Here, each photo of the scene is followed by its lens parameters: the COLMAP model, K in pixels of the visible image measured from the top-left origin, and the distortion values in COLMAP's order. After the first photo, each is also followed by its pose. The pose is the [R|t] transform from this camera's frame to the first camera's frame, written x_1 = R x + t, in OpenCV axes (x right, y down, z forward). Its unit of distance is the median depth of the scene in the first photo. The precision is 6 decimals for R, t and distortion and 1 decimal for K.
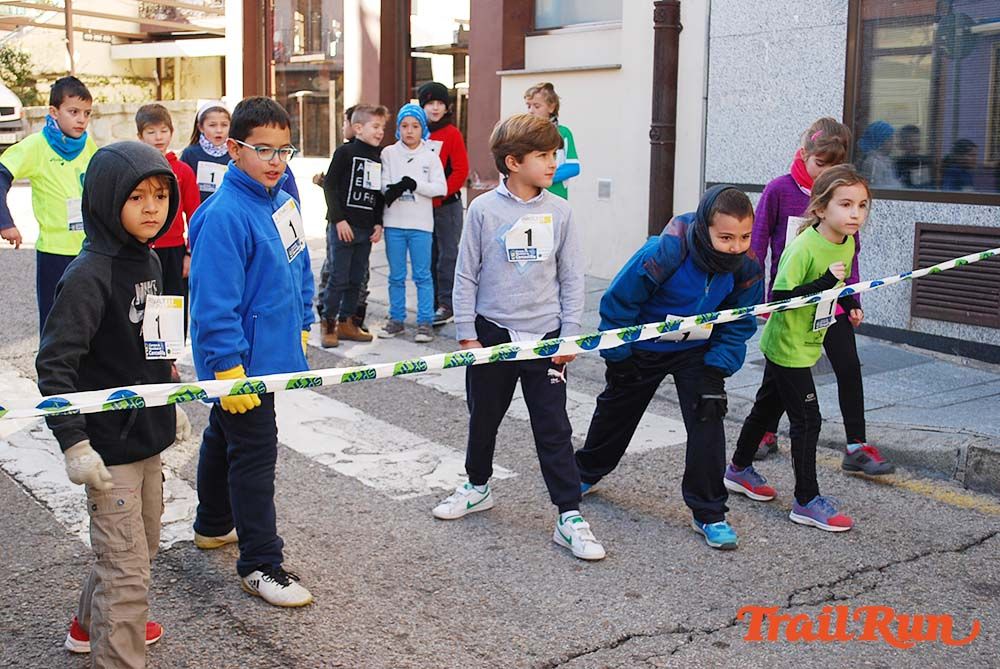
lens RADIAL K [[1255.2, 0, 521.8], [0, 1255.2, 334.2], [0, 0, 1]] dist [-0.044692, 0.035589]
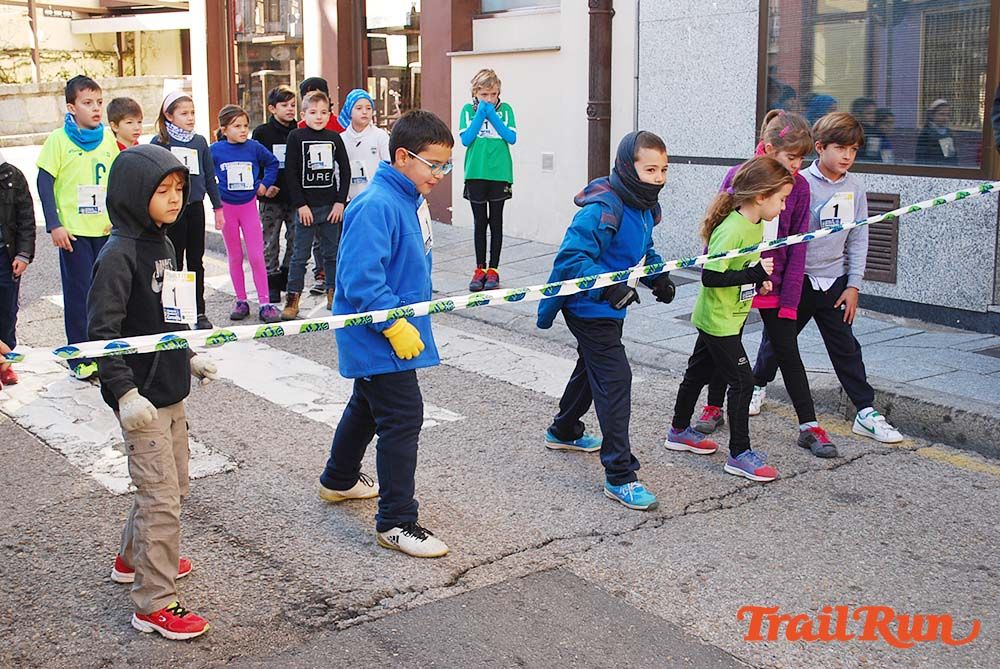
lens RADIAL K [[1255.2, 0, 521.8], [0, 1255.2, 334.2], [0, 0, 1]] dist [-0.044692, 0.035589]
pose [[0.999390, -0.021658, 0.027386, 0.019022], [0.020821, 0.999318, 0.030484, 0.000565], [-0.028027, -0.029895, 0.999160, -0.163767]]
